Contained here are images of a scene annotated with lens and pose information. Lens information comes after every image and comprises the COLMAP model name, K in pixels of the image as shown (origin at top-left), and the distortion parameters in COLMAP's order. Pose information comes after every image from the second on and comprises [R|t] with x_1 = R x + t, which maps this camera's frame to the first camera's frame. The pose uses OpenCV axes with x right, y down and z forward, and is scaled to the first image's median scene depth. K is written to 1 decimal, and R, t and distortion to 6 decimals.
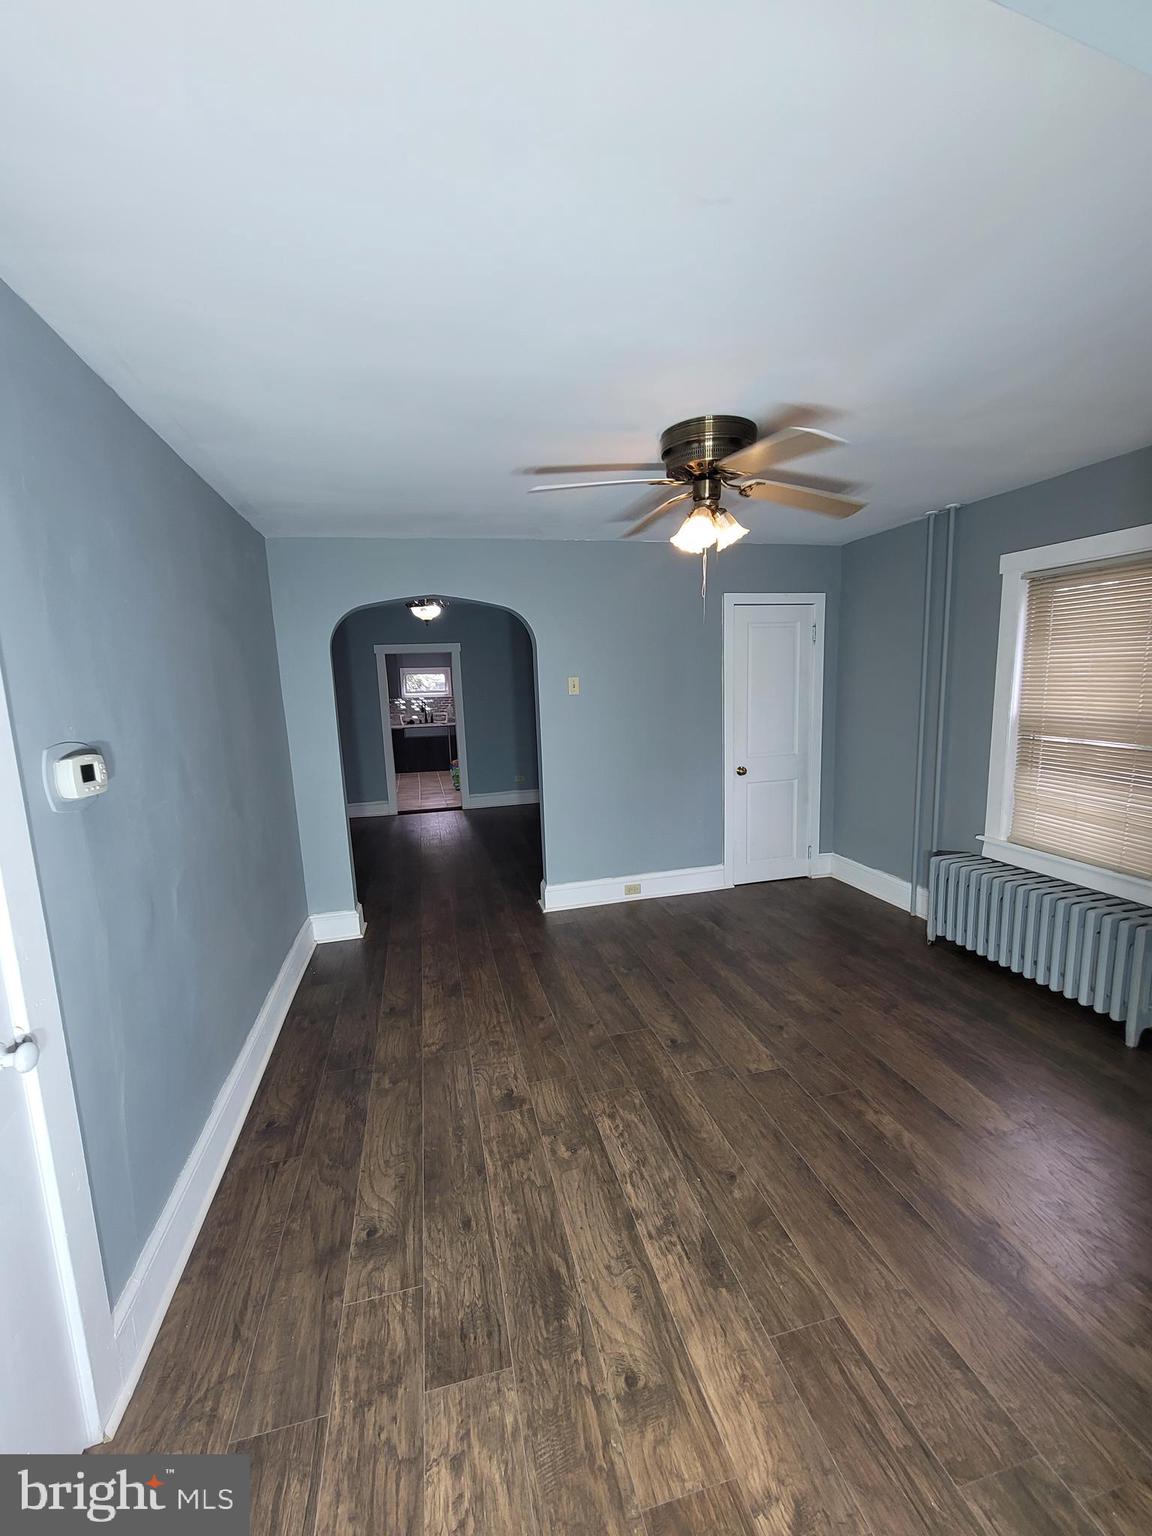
lens RADIAL K [[616.7, 0, 576.0], [0, 616.7, 768.0], [0, 0, 1]] dist [0.000323, 0.000122]
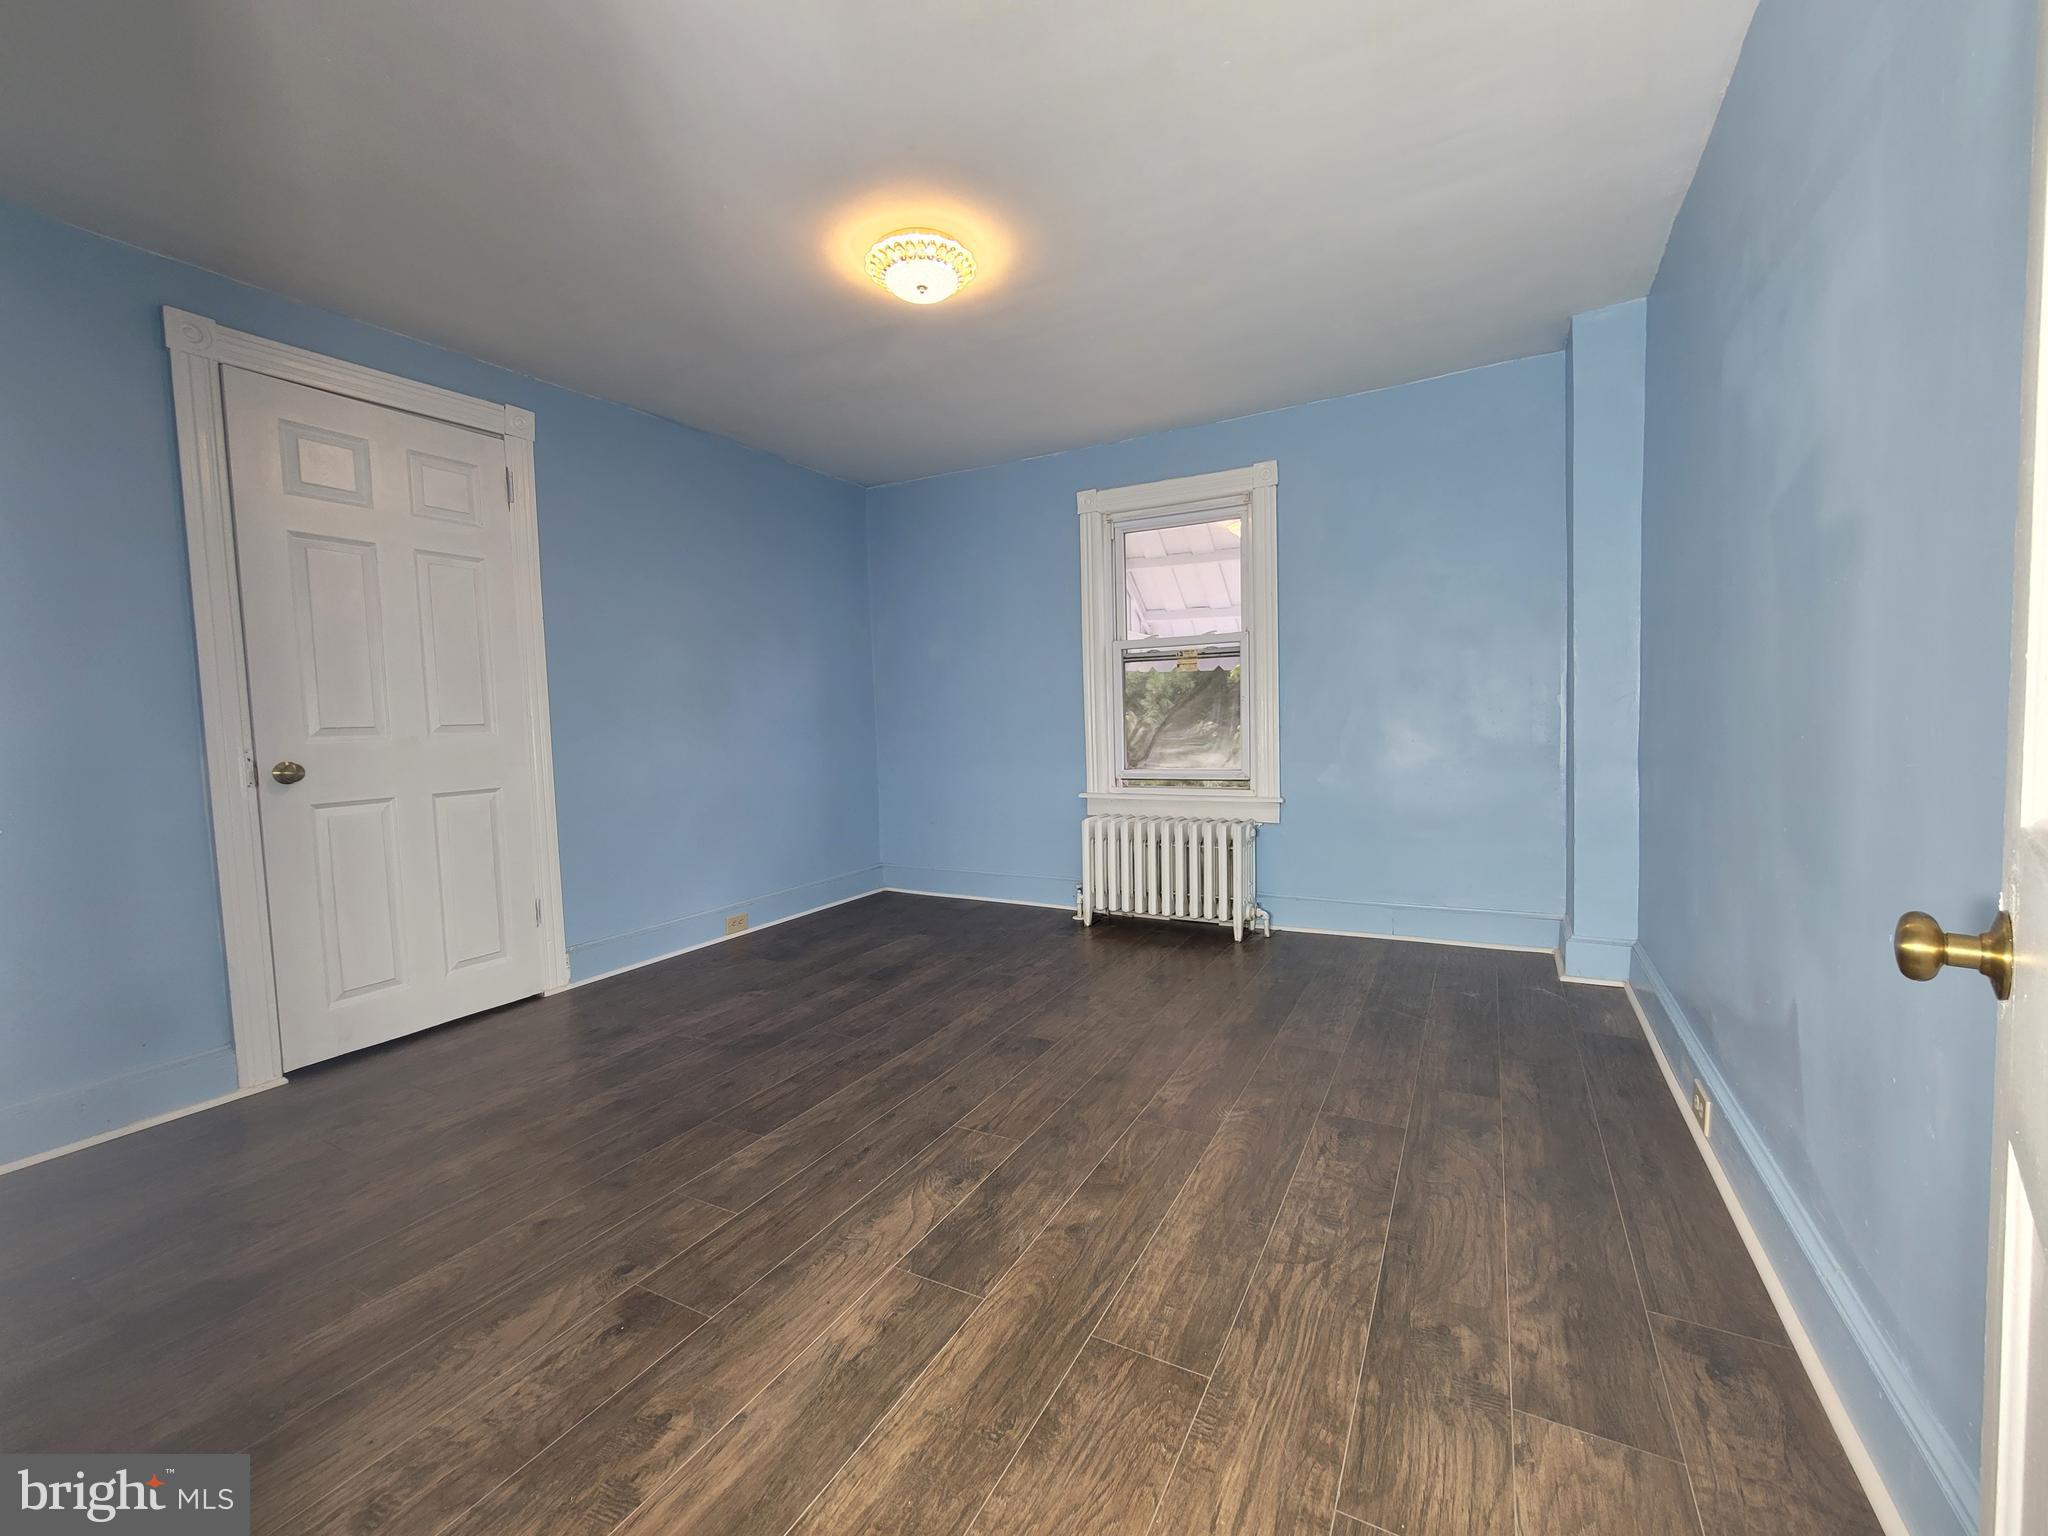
lens RADIAL K [[822.3, 0, 1024.0], [0, 822.3, 768.0], [0, 0, 1]] dist [0.000323, 0.000122]
pose [[-0.723360, 0.003102, 0.690465, -0.443004], [0.158543, 0.974018, 0.161720, -0.011962], [-0.672023, 0.226450, -0.705057, 1.708989]]
